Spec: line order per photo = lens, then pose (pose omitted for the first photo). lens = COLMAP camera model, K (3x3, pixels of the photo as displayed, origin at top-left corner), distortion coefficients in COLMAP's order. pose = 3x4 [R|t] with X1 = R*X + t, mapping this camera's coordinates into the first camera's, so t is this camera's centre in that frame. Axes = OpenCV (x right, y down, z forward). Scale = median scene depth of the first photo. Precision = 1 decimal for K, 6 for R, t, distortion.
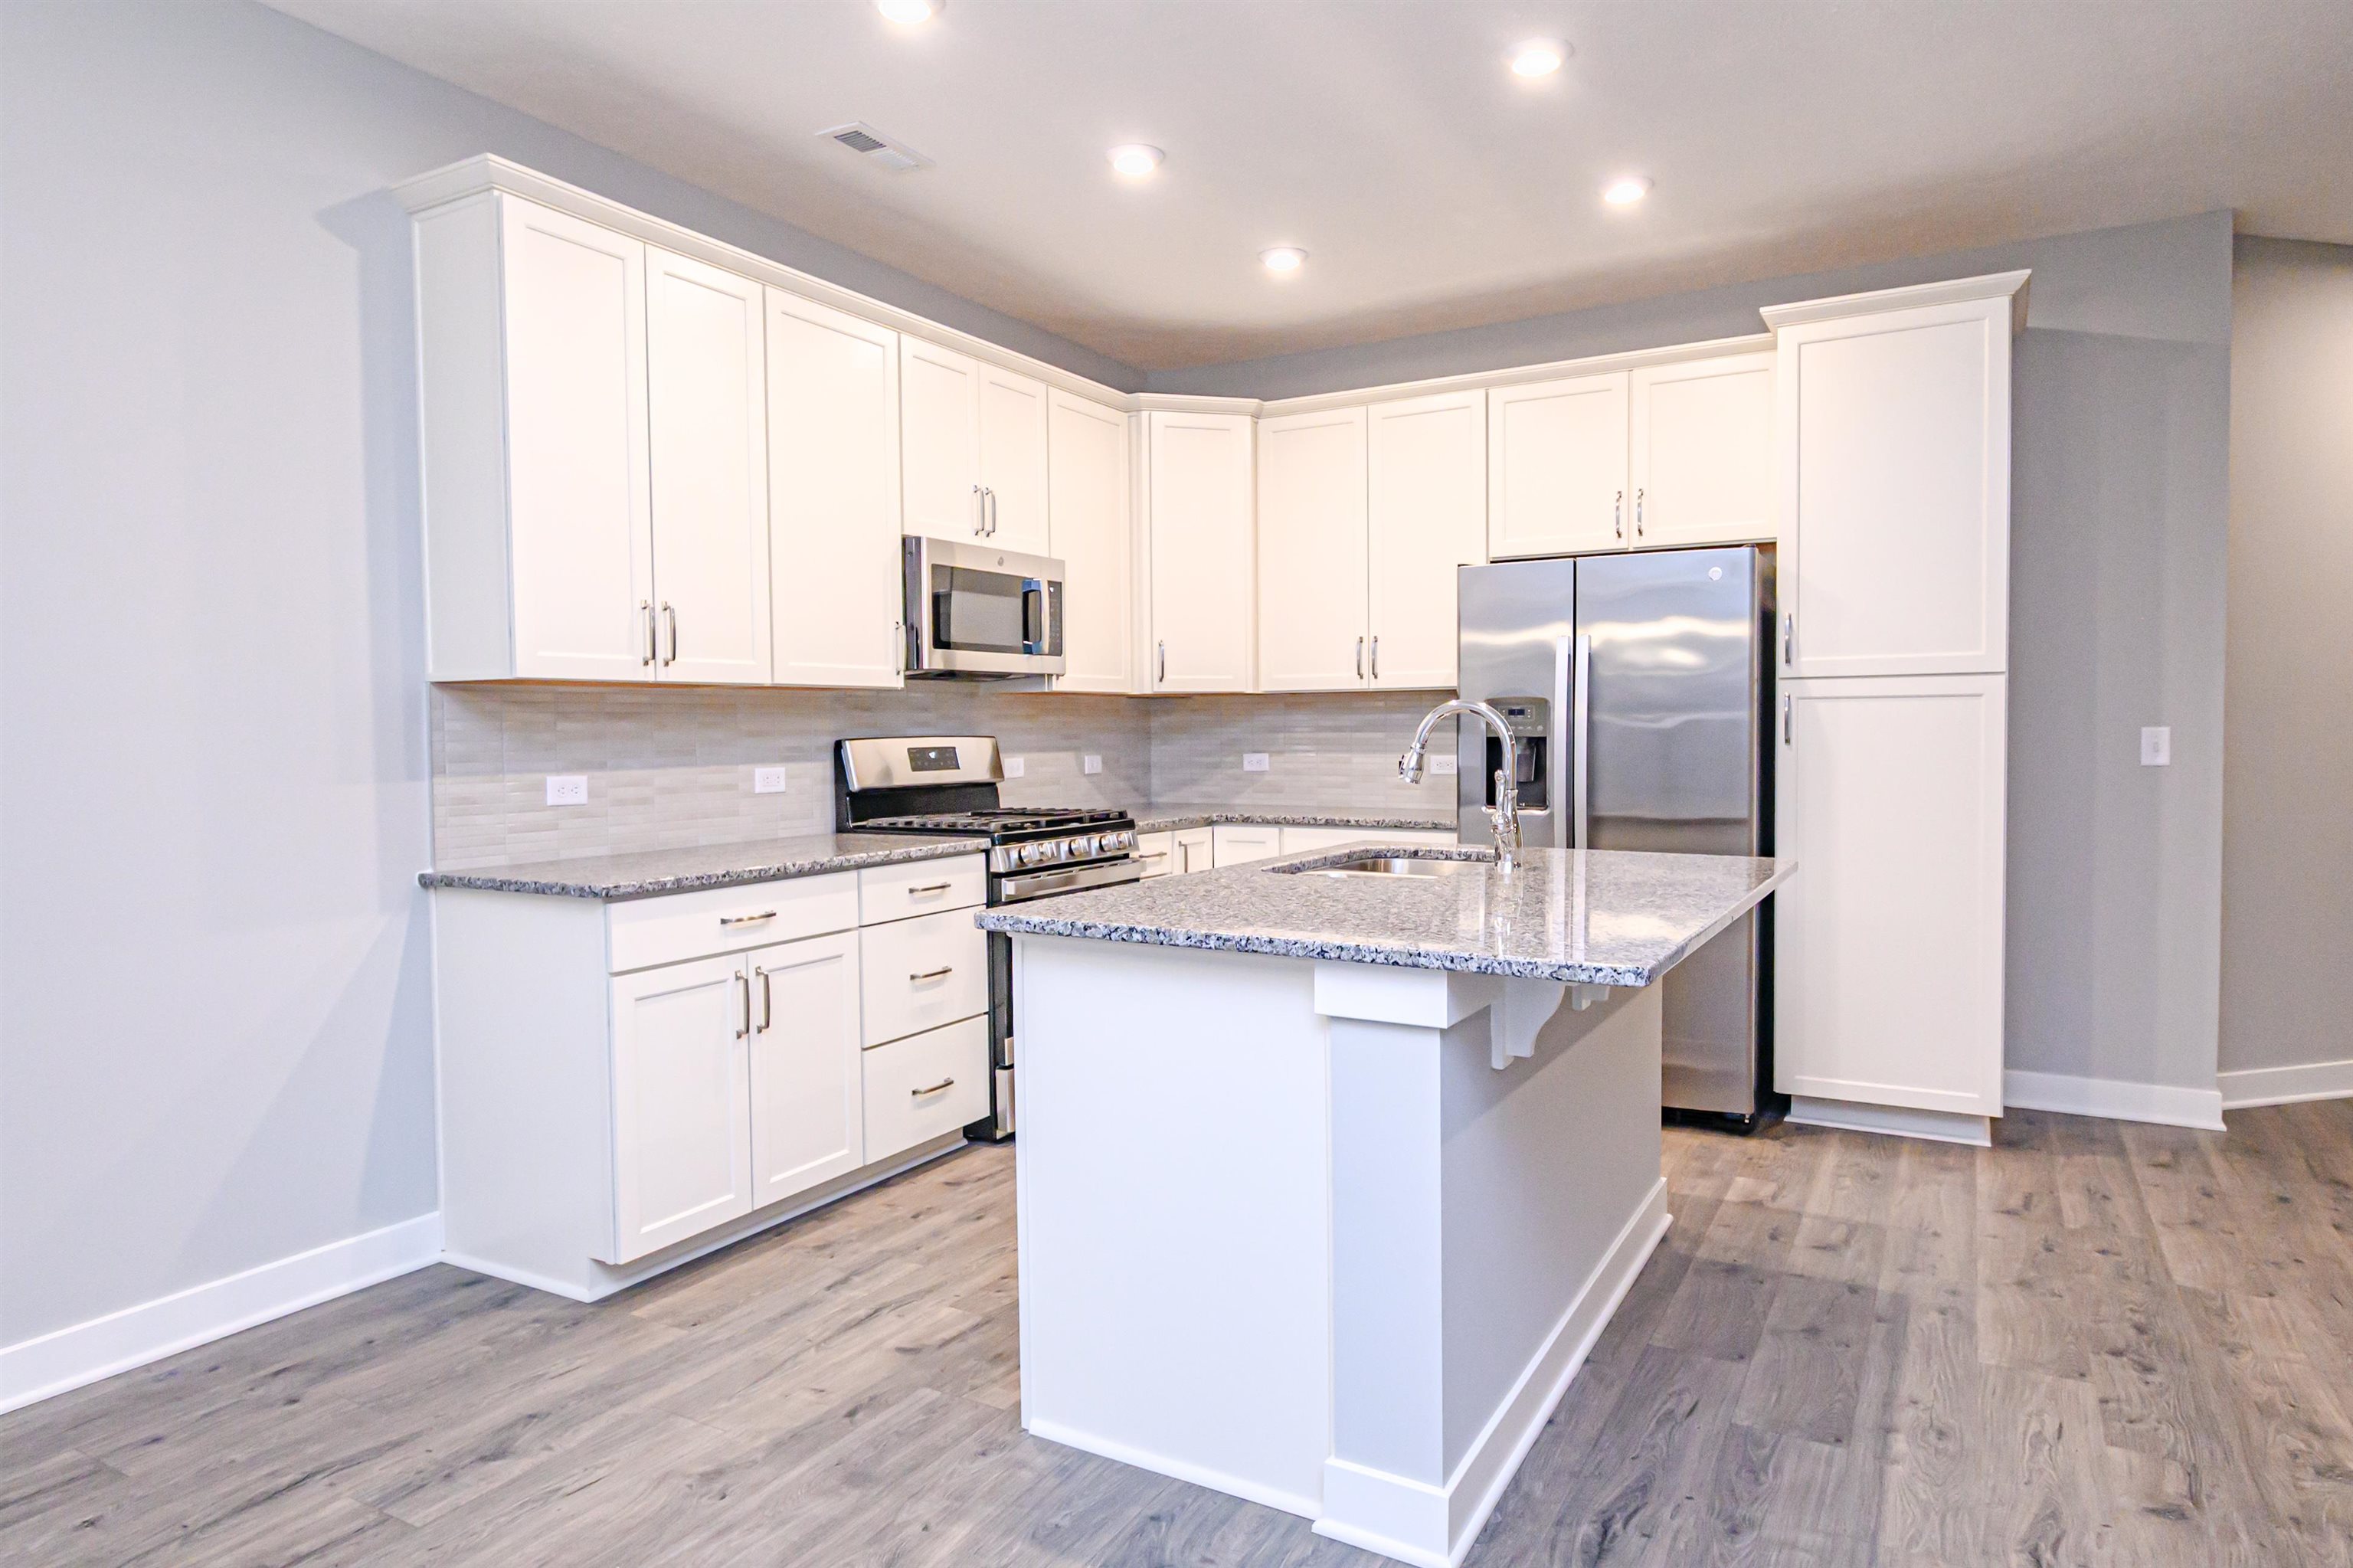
lens RADIAL K [[1350.8, 0, 1177.9], [0, 1350.8, 780.6], [0, 0, 1]] dist [0.005029, -0.002498]
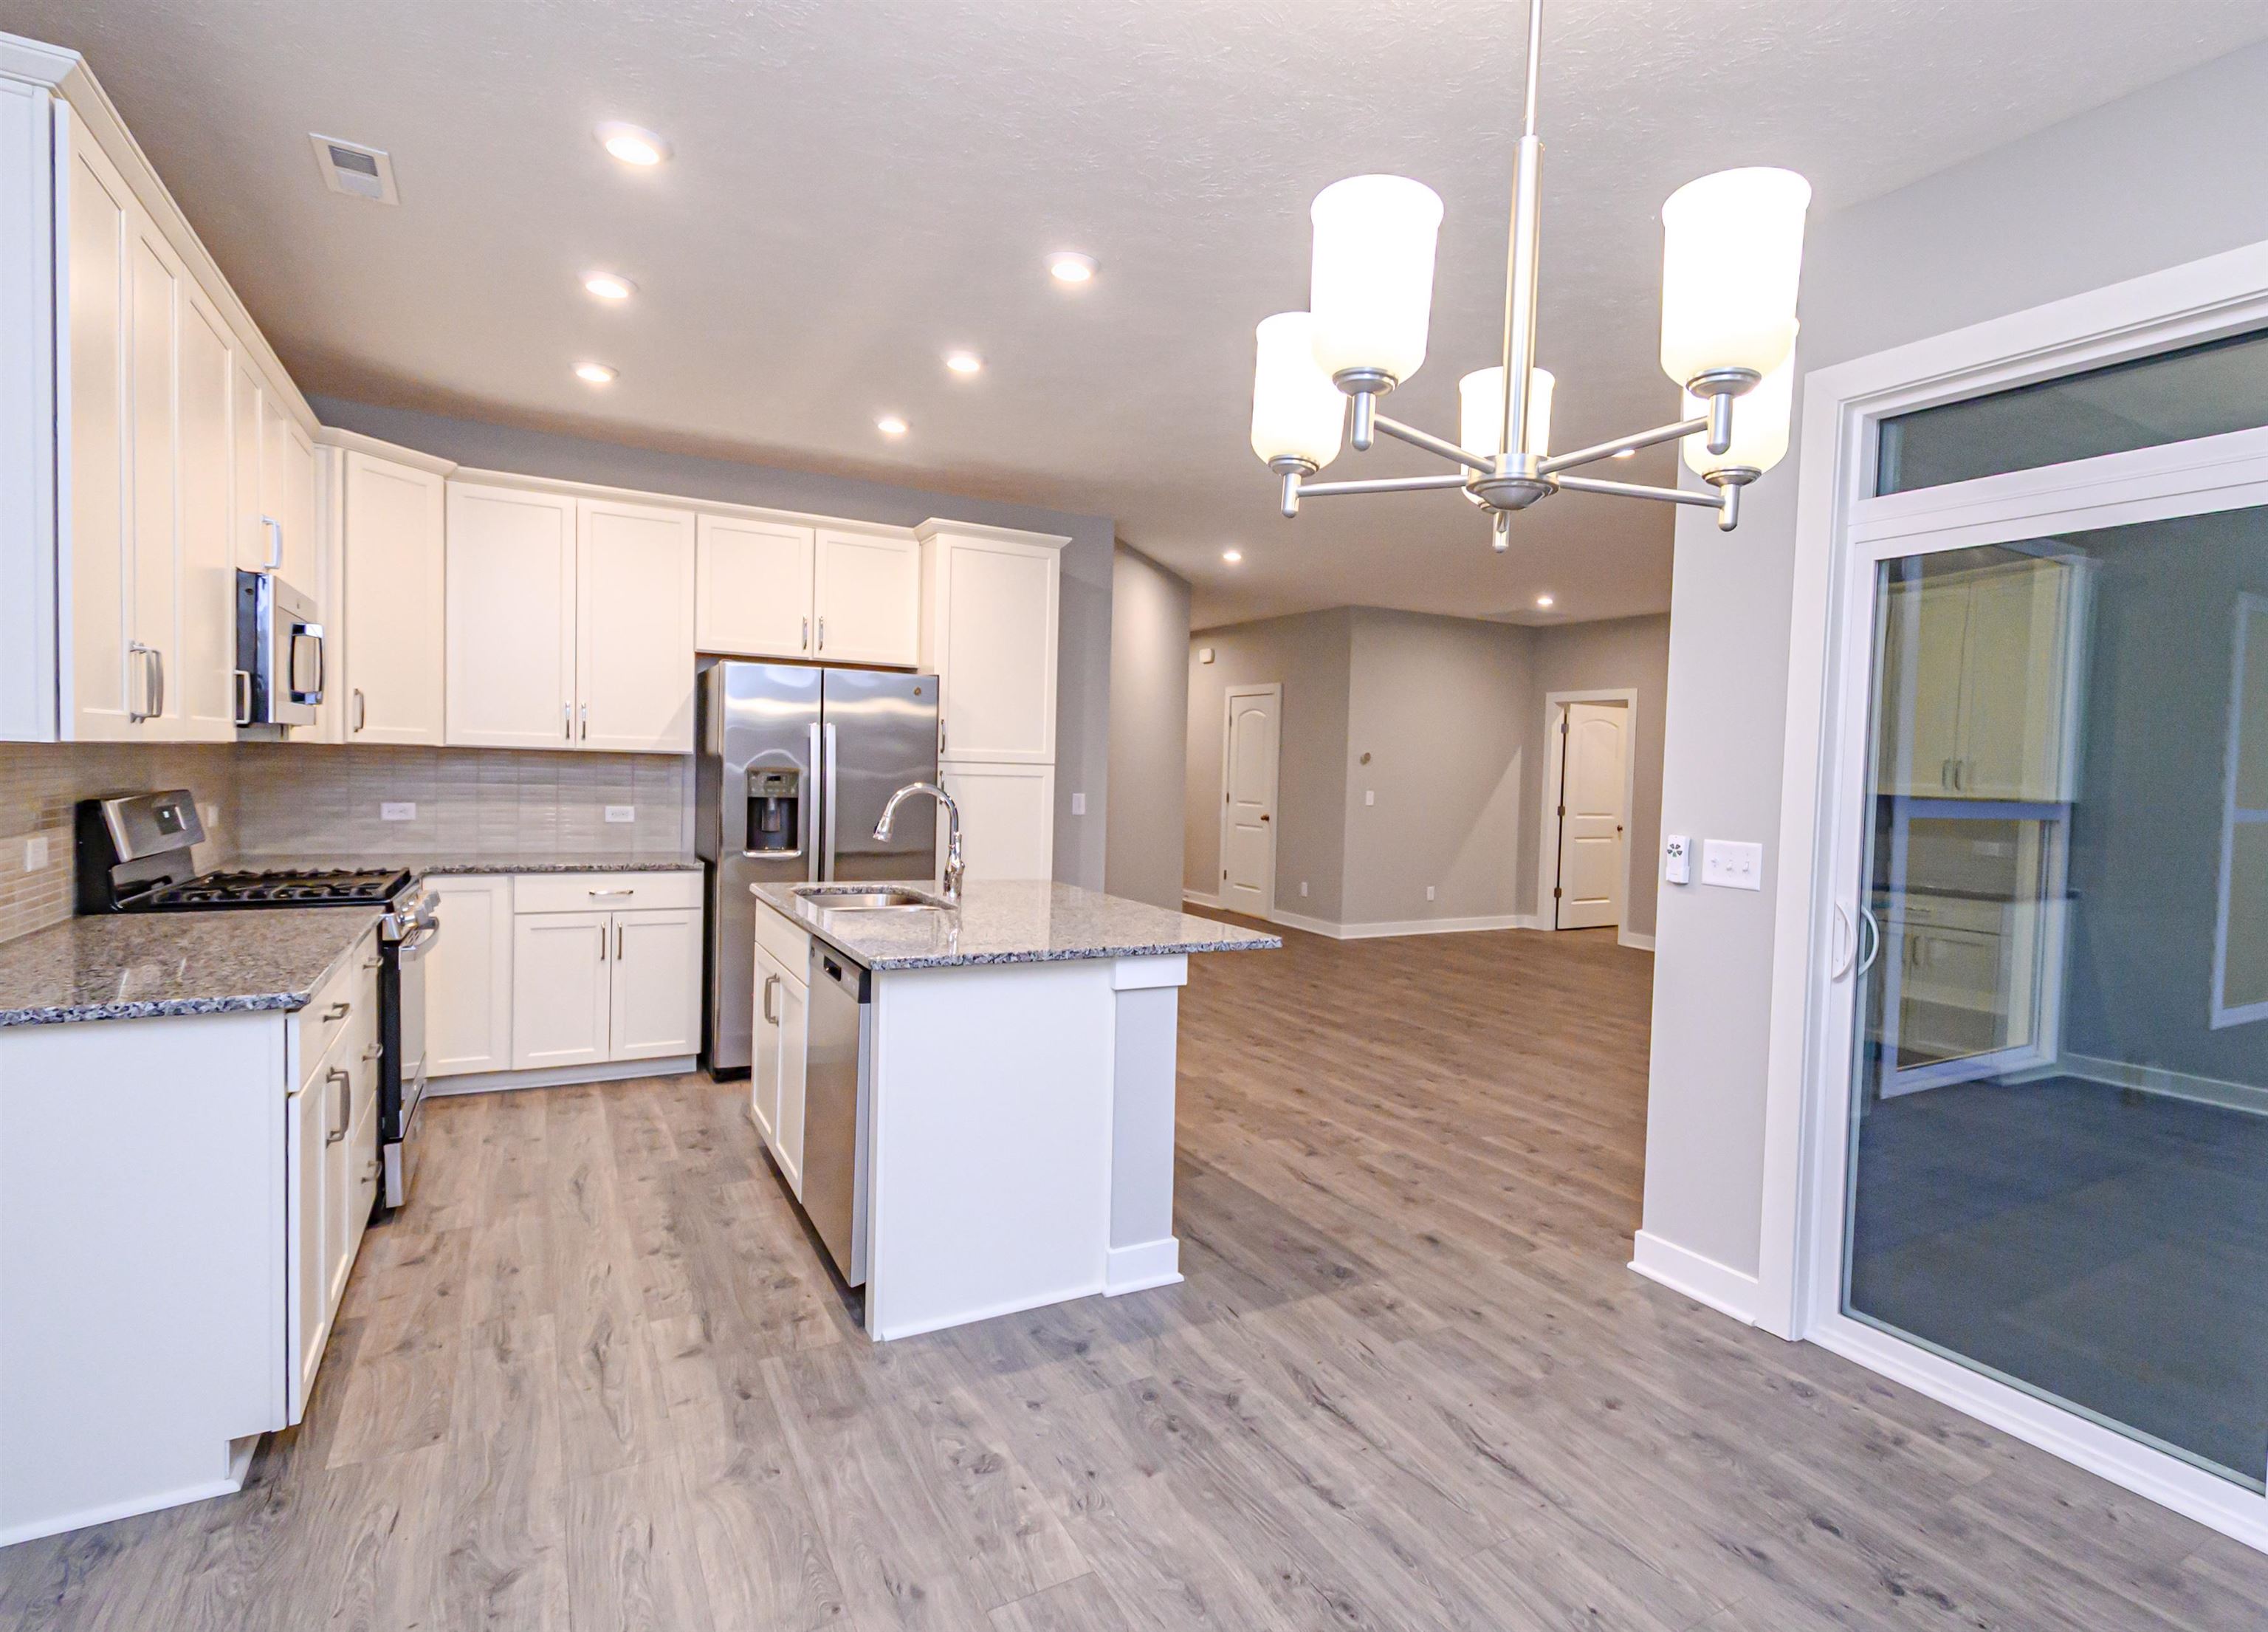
lens RADIAL K [[1168.1, 0, 1144.1], [0, 1168.1, 816.2], [0, 0, 1]] dist [0.007324, 0.000178]
pose [[0.523623, -0.013624, 0.851841, -0.607644], [0.000473, 0.999877, 0.015701, -0.036235], [-0.851950, -0.007818, 0.523565, 0.111938]]
